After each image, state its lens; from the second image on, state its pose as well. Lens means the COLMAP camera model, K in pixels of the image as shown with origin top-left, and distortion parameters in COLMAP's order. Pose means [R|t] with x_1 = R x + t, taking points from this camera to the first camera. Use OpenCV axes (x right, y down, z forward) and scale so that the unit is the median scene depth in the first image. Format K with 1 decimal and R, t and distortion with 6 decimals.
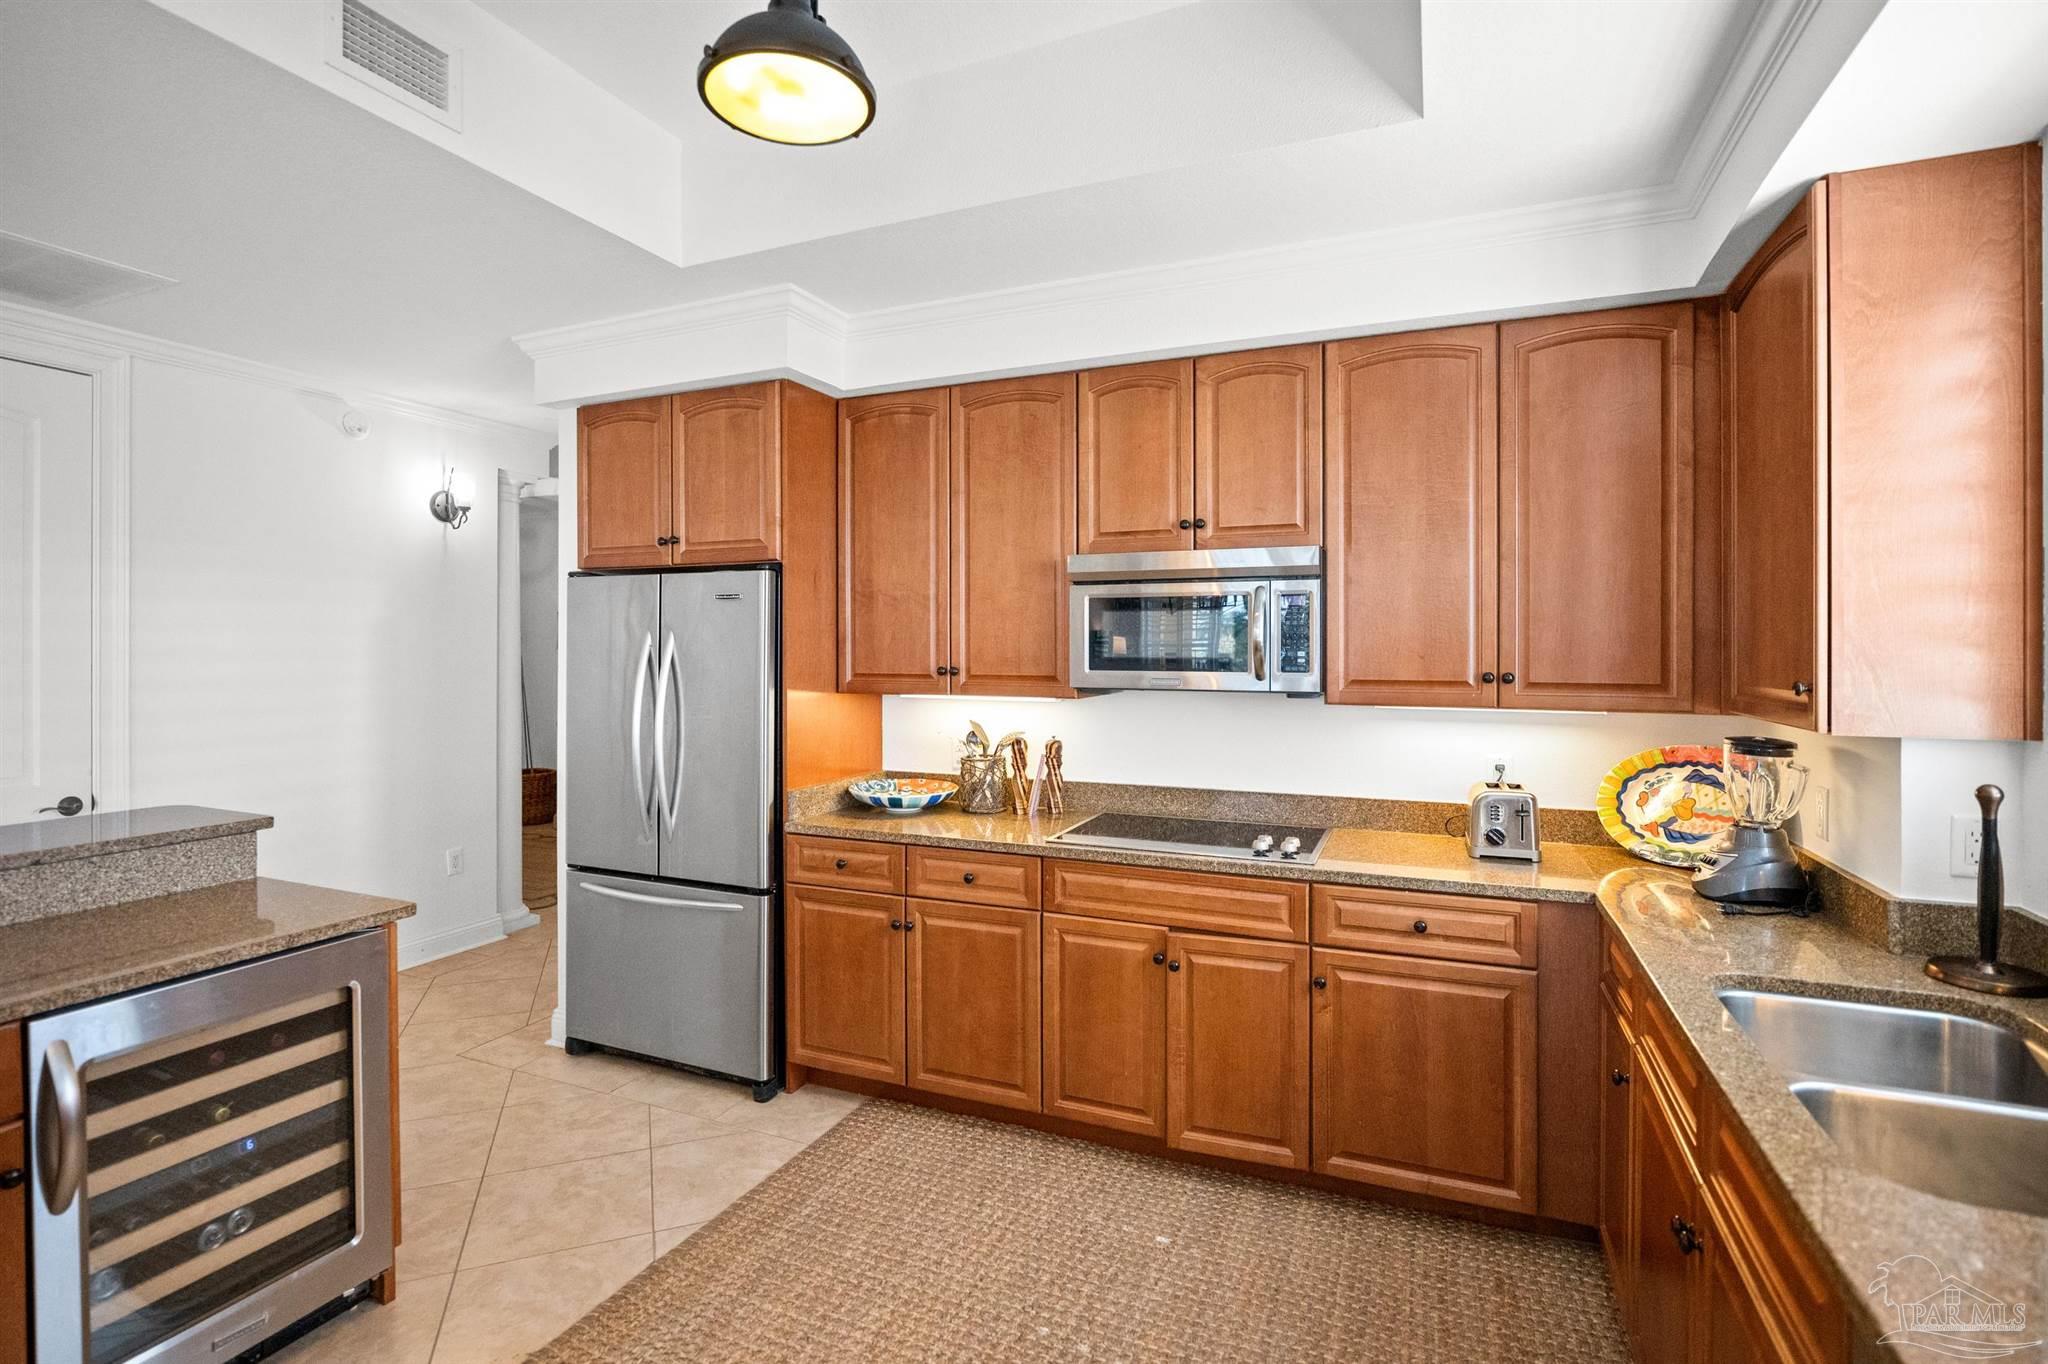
lens RADIAL K [[961.3, 0, 1020.3], [0, 961.3, 650.7], [0, 0, 1]] dist [-0.004289, -0.000264]
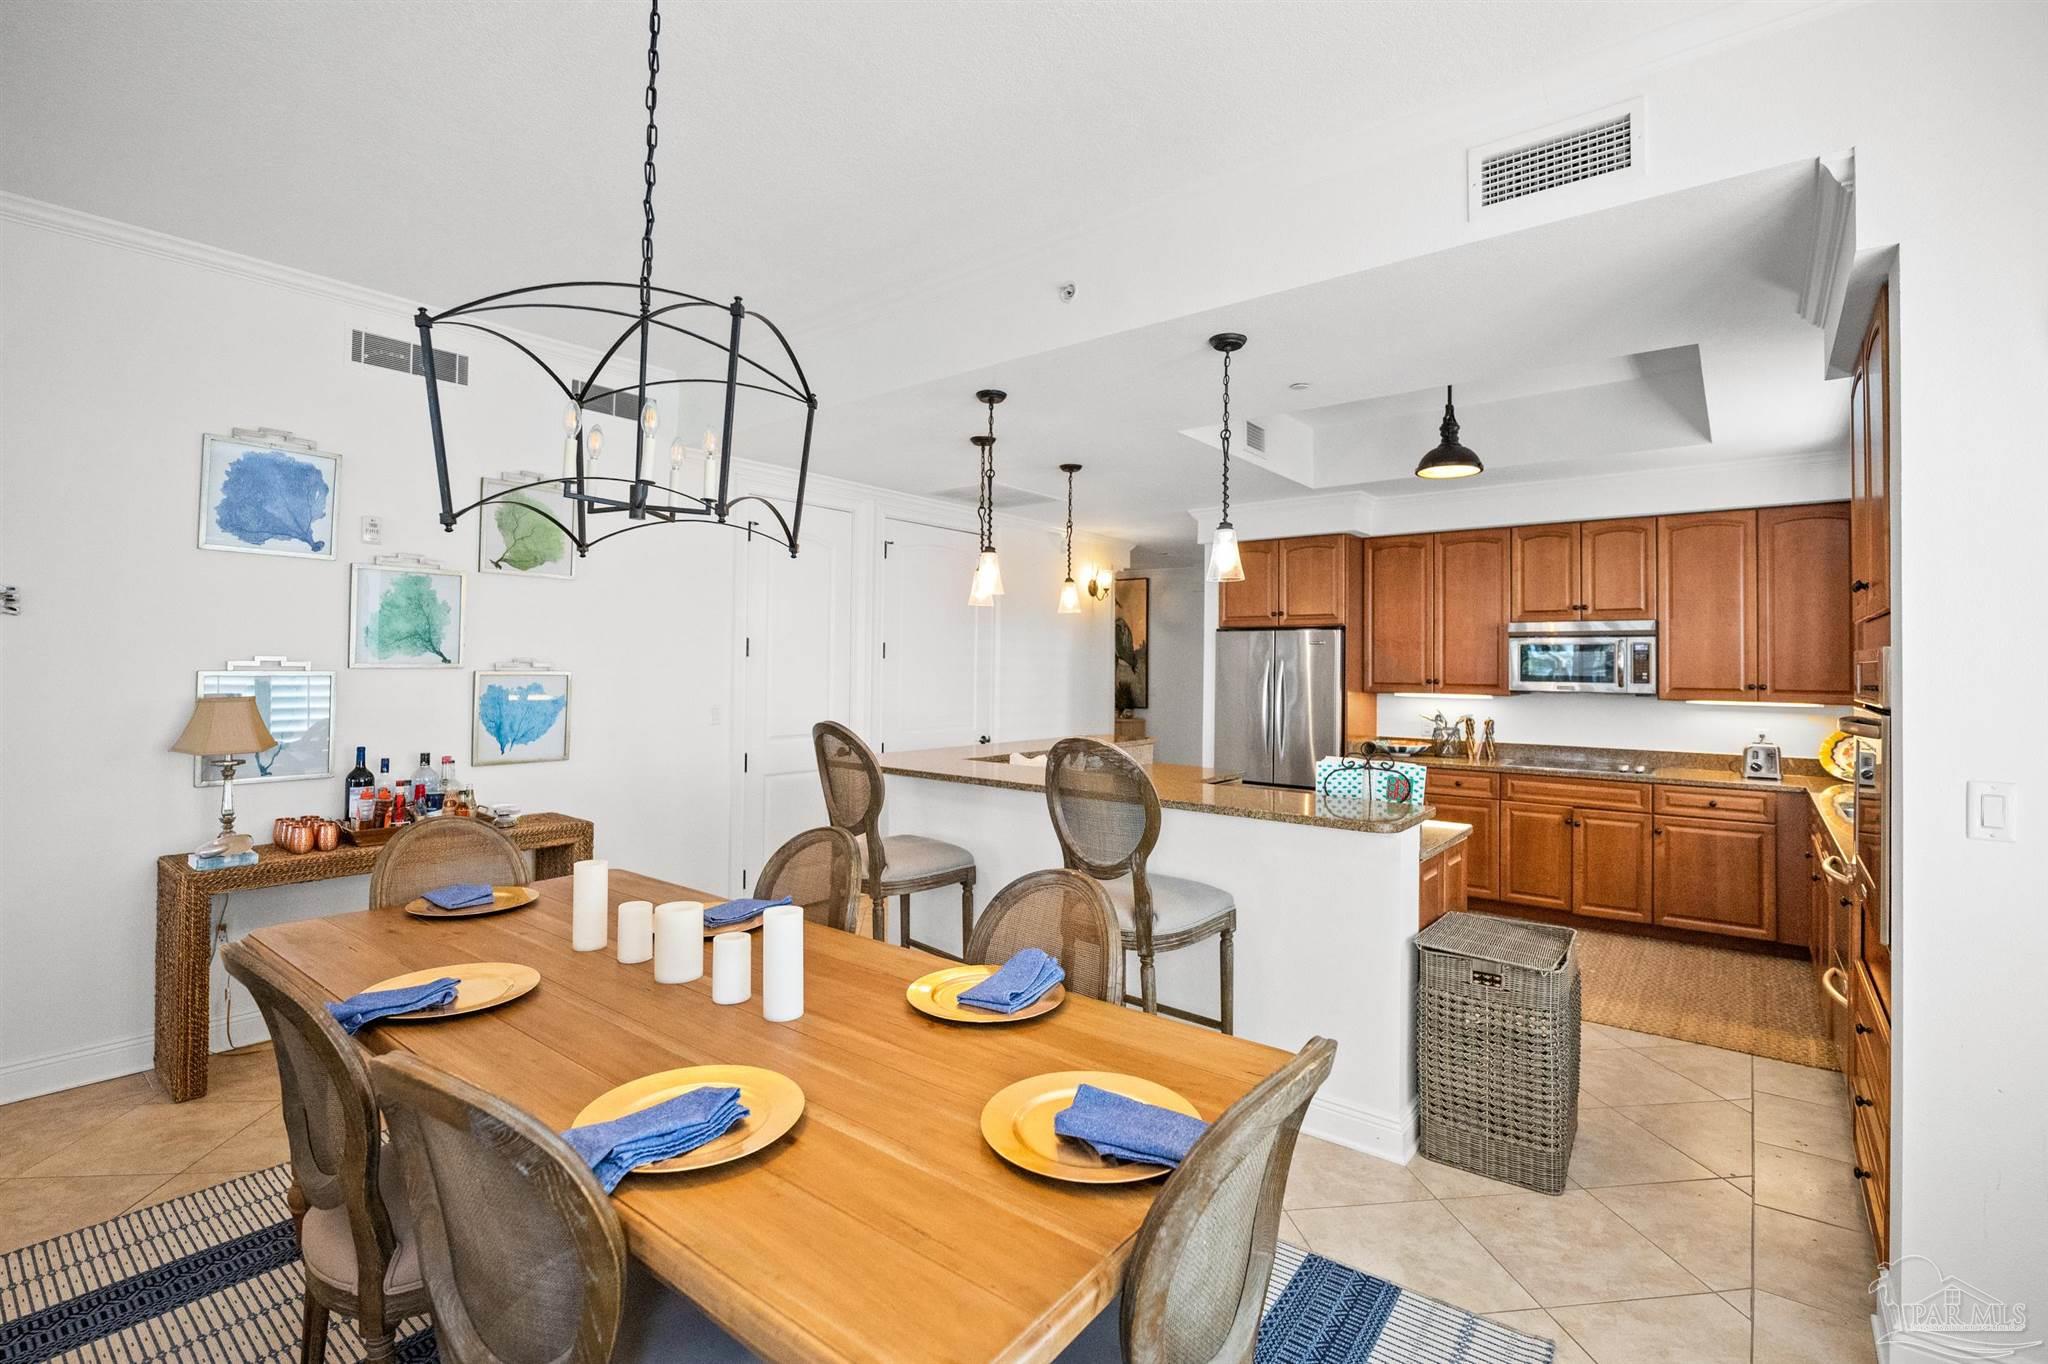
lens RADIAL K [[932.5, 0, 1032.1], [0, 932.5, 650.9], [0, 0, 1]] dist [-0.006009, -0.000476]
pose [[0.968009, 0.005299, -0.250858, -0.441416], [-0.011650, 0.999648, -0.023839, 0.015550], [0.250643, 0.025999, 0.967730, -1.153384]]
